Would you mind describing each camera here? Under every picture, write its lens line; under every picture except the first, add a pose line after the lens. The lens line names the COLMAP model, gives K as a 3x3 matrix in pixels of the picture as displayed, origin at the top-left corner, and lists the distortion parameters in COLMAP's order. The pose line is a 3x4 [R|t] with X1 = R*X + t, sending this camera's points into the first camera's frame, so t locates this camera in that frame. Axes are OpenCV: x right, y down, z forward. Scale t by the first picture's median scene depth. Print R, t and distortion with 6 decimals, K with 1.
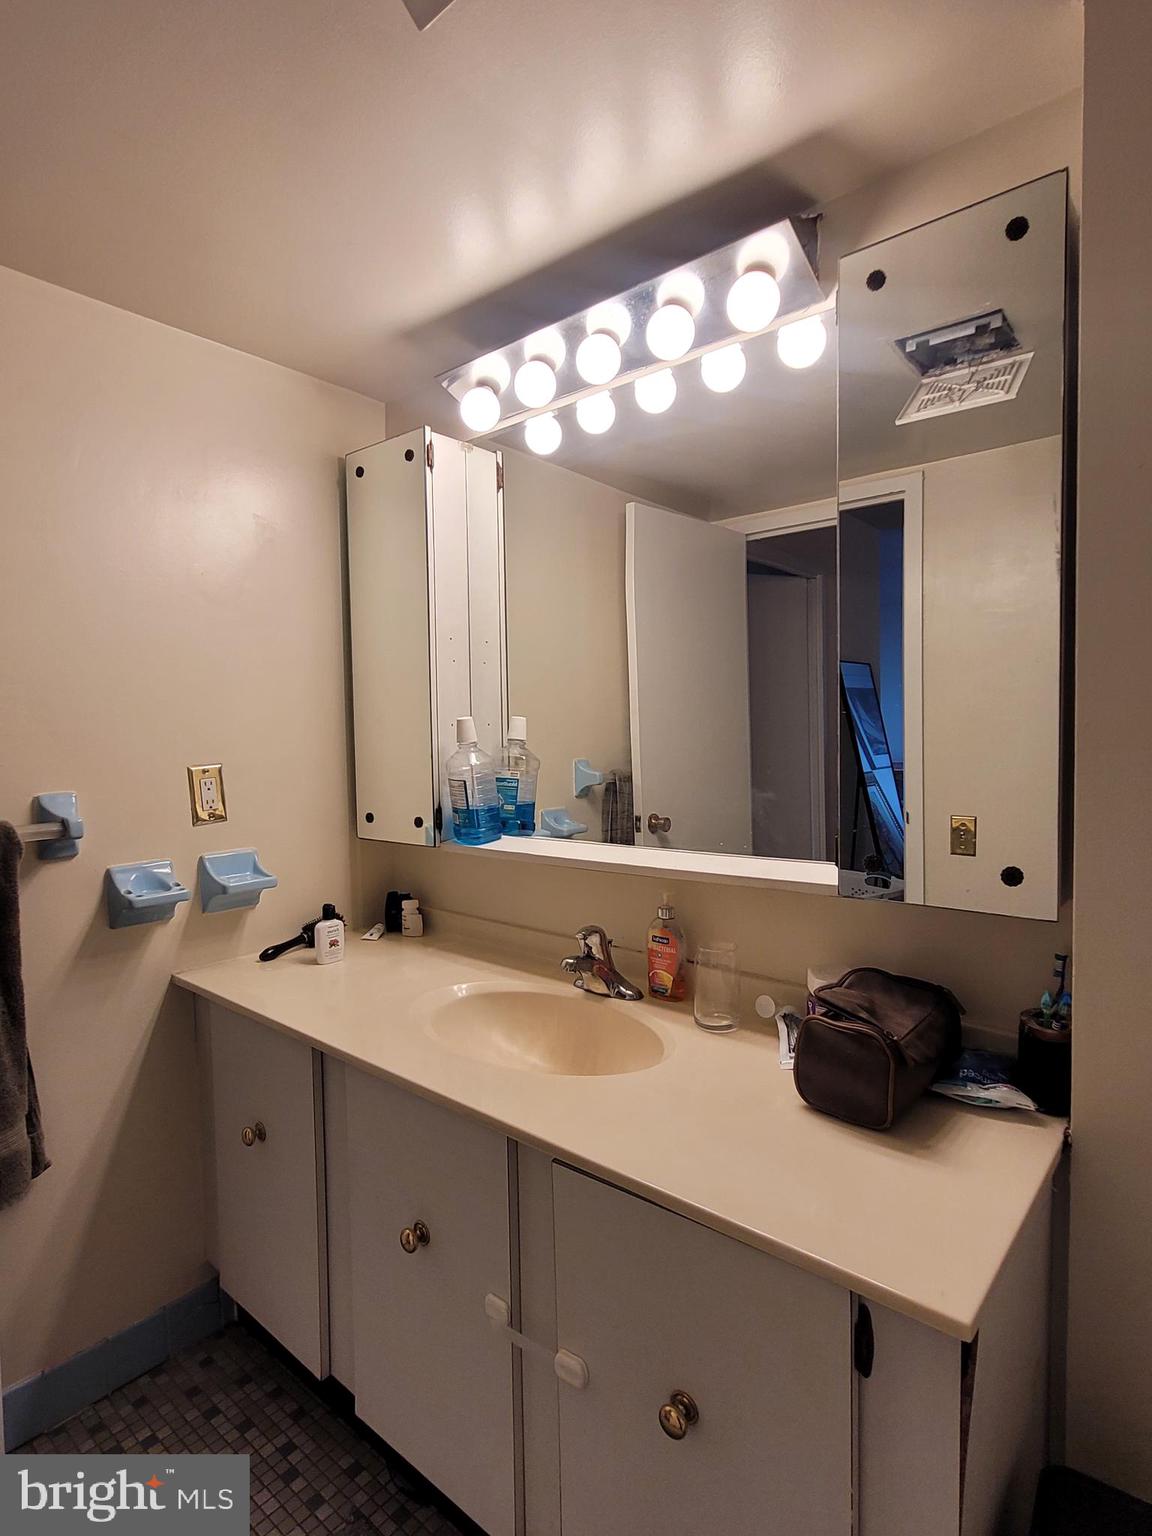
lens RADIAL K [[811.5, 0, 560.9], [0, 811.5, 769.6], [0, 0, 1]] dist [0.002027, 0.000351]
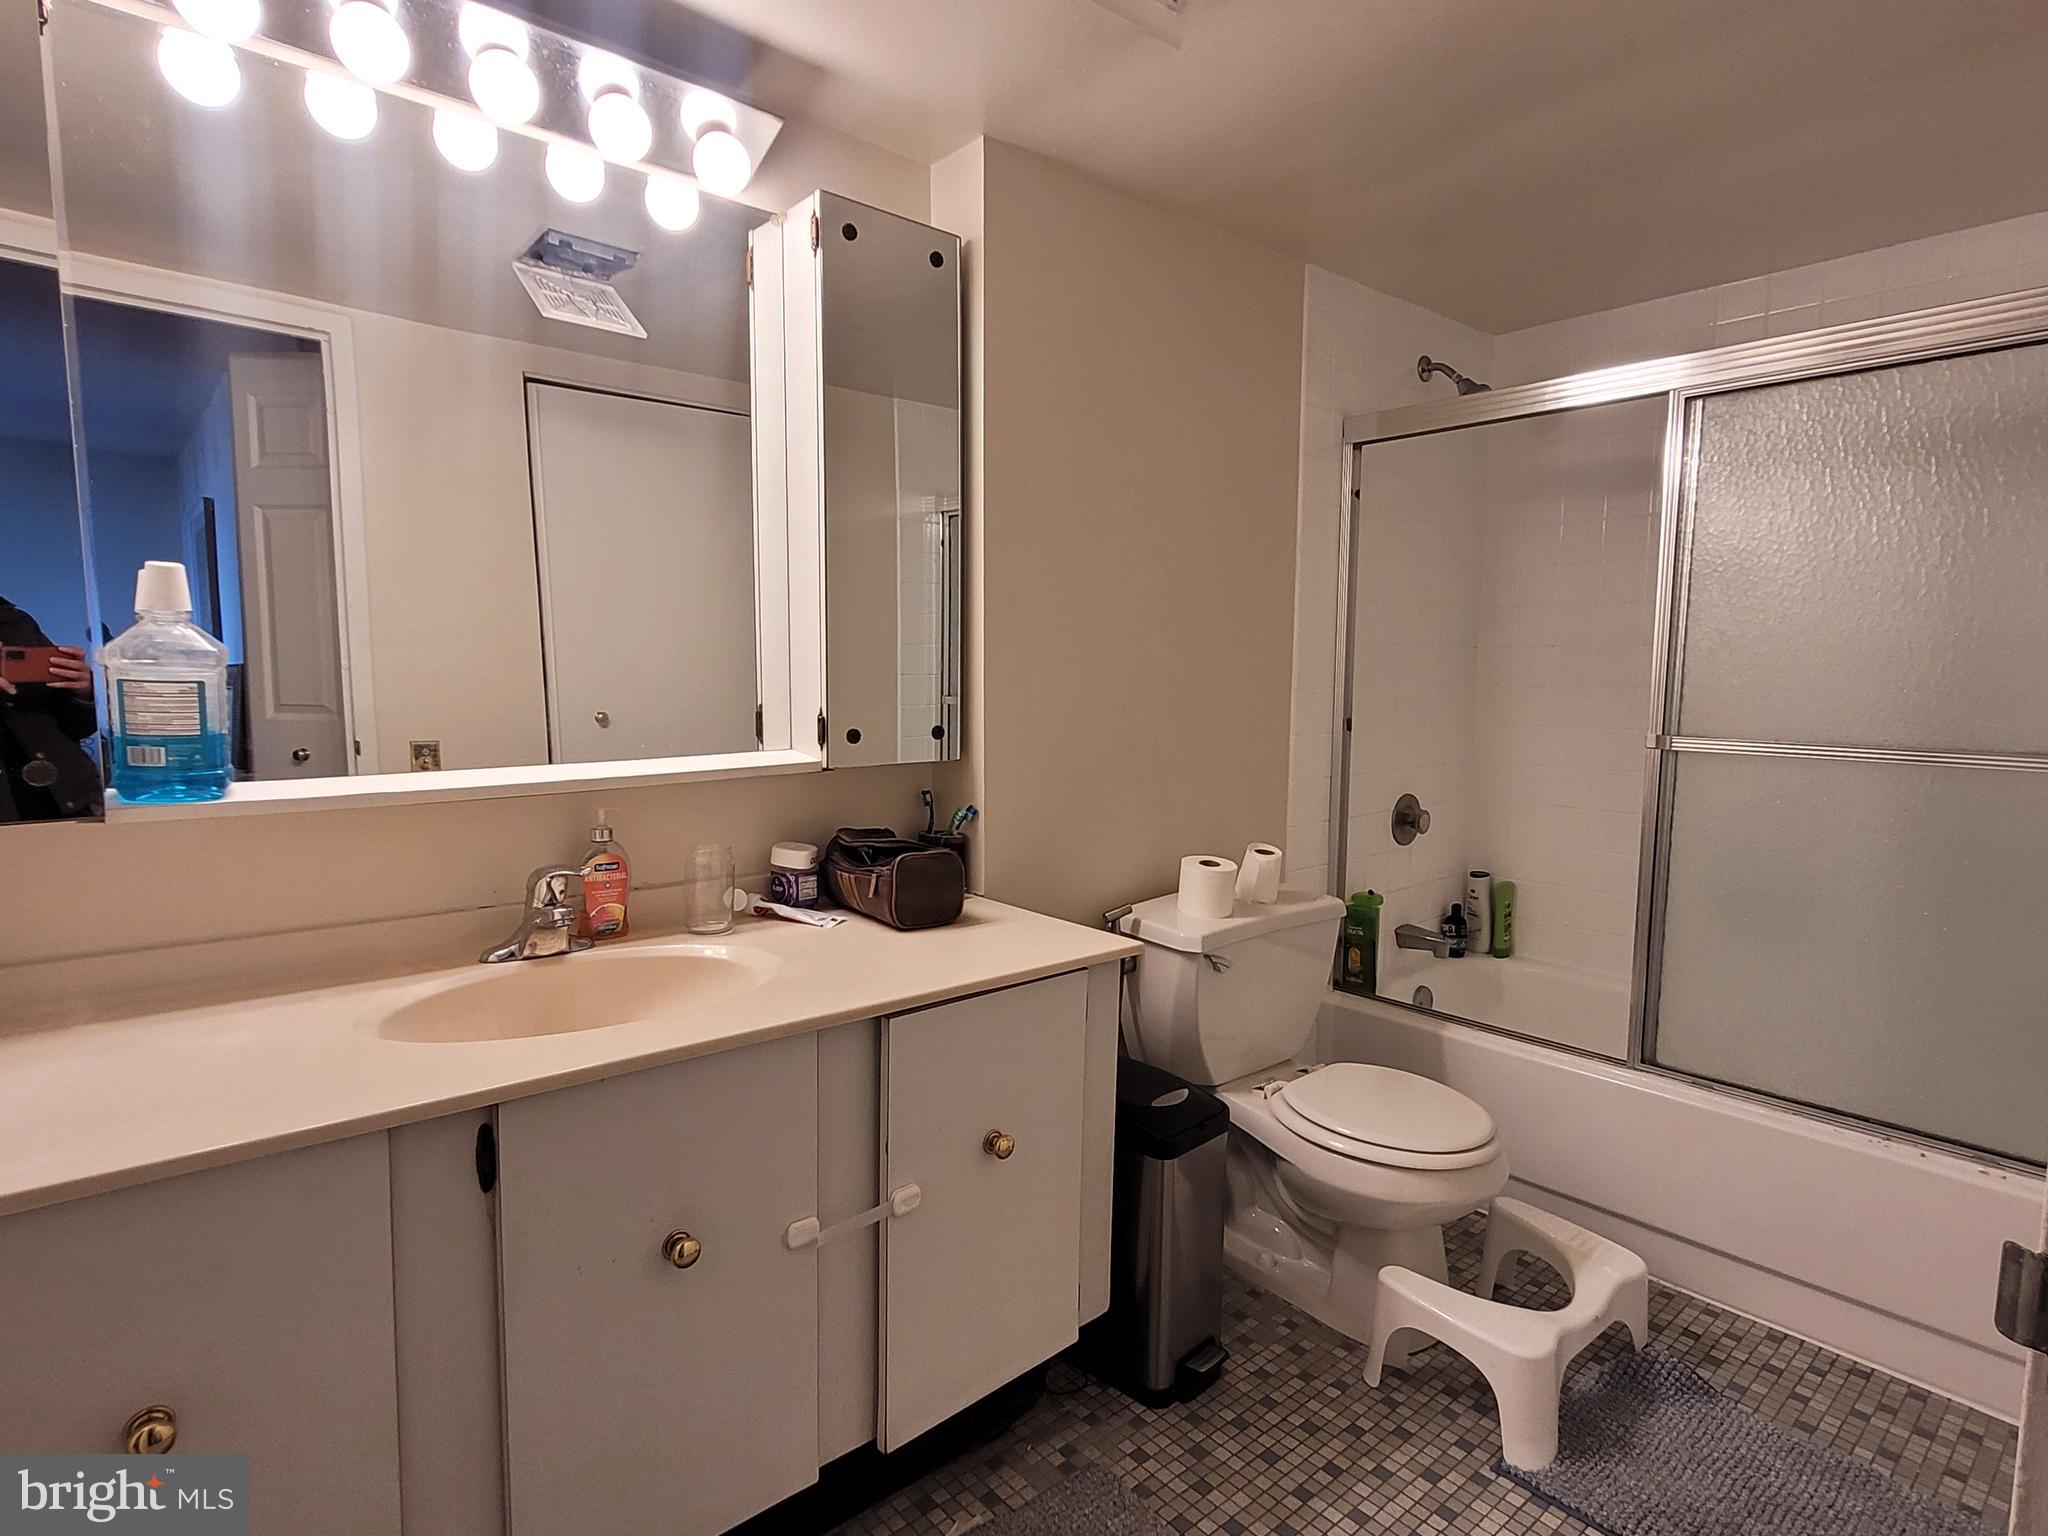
lens RADIAL K [[1082.0, 0, 1022.9], [0, 1082.0, 779.5], [0, 0, 1]] dist [0.002027, 0.000351]
pose [[0.126577, -0.090945, 0.987779, -0.897174], [0.033321, 0.995616, 0.087397, 0.039351], [-0.991397, 0.021852, 0.129052, 0.434397]]
